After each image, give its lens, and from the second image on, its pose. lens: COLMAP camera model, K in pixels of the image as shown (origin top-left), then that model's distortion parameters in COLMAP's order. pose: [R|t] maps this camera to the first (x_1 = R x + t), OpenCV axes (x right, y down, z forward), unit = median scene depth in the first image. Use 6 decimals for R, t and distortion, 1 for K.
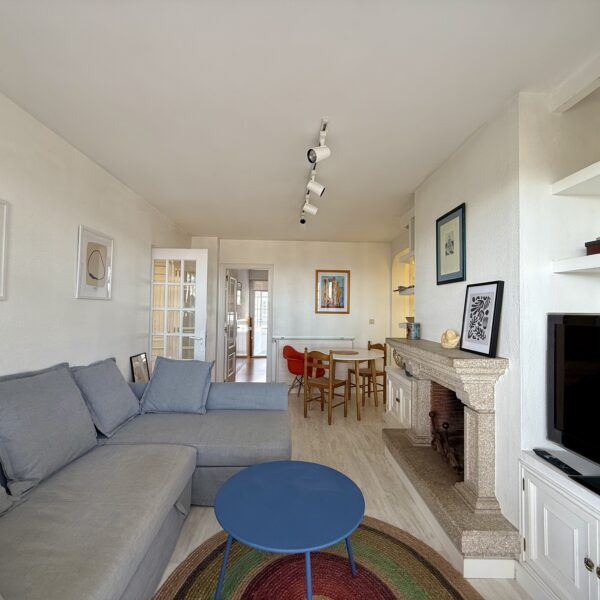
lens RADIAL K [[318.0, 0, 297.6], [0, 318.0, 300.3], [0, 0, 1]] dist [-0.000995, -0.000349]
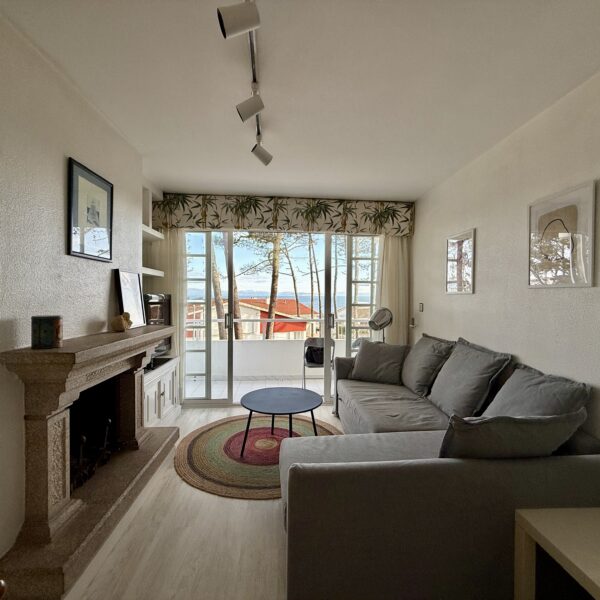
lens RADIAL K [[318.0, 0, 297.8], [0, 318.0, 300.8], [0, 0, 1]] dist [-0.000995, -0.000349]
pose [[-0.999473, -0.020974, -0.024786, -0.031639], [-0.020611, 0.999678, -0.014800, 0.048599], [0.025089, -0.014282, -0.999583, 1.624167]]
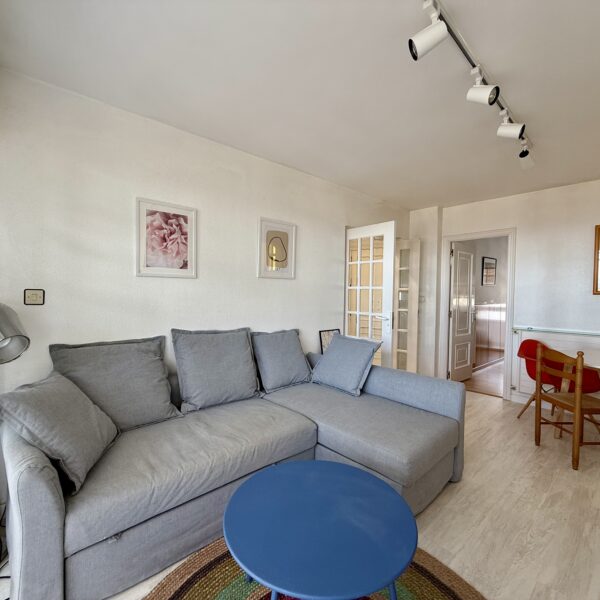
lens RADIAL K [[318.0, 0, 297.7], [0, 318.0, 300.2], [0, 0, 1]] dist [-0.000995, -0.000349]
pose [[0.648640, 0.013274, -0.760979, 0.308881], [0.019056, 0.999251, 0.033673, 0.038934], [0.760857, -0.036343, 0.647902, 0.271754]]
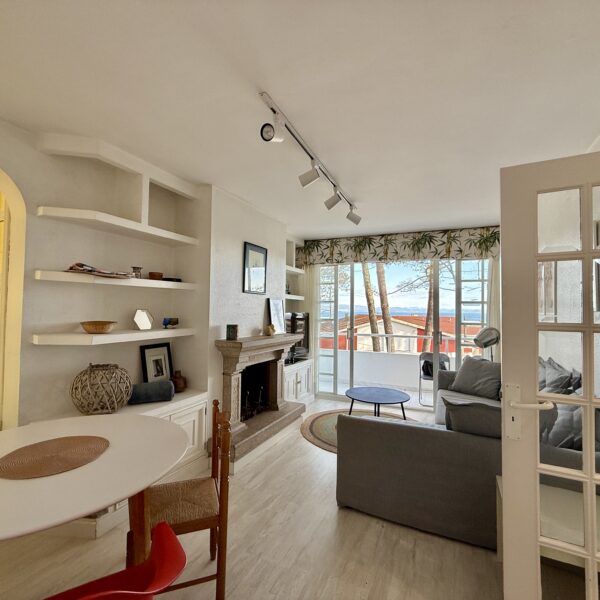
lens RADIAL K [[318.0, 0, 298.4], [0, 318.0, 300.5], [0, 0, 1]] dist [-0.000995, -0.000349]
pose [[-0.889714, -0.012178, 0.456355, -0.328134], [-0.040195, 0.997852, -0.051737, 0.039684], [-0.454745, -0.064374, -0.888292, 1.958456]]
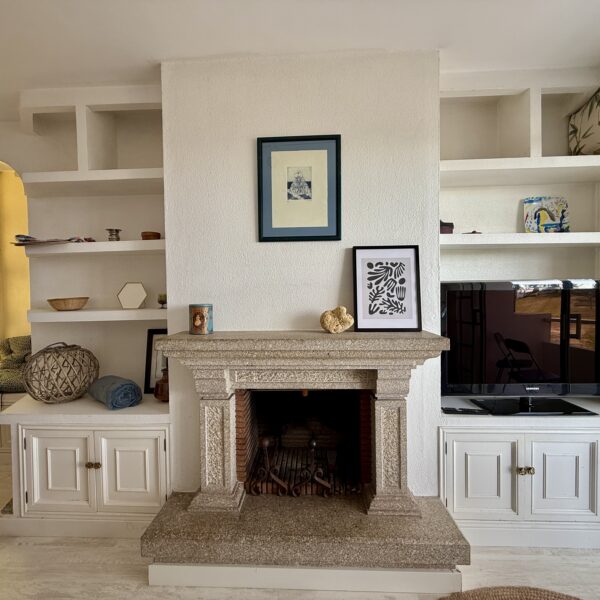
lens RADIAL K [[318.0, 0, 303.0], [0, 318.0, 300.8], [0, 0, 1]] dist [-0.000995, -0.000349]
pose [[0.063565, -0.037591, 0.997269, -0.192148], [-0.016812, 0.999108, 0.038732, 0.043242], [-0.997836, -0.019228, 0.062877, 0.836935]]
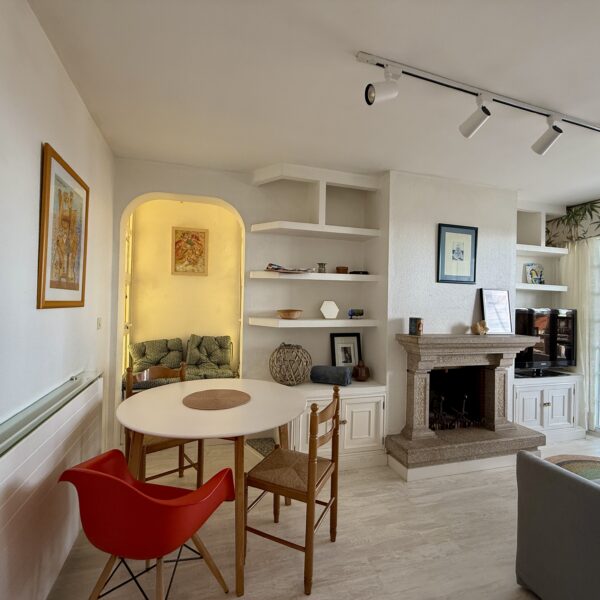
lens RADIAL K [[318.0, 0, 299.3], [0, 318.0, 300.6], [0, 0, 1]] dist [-0.000995, -0.000349]
pose [[-0.259718, -0.008883, 0.965644, -0.492273], [-0.055590, 0.998437, -0.005766, 0.047981], [-0.964083, -0.055178, -0.259806, 1.688431]]
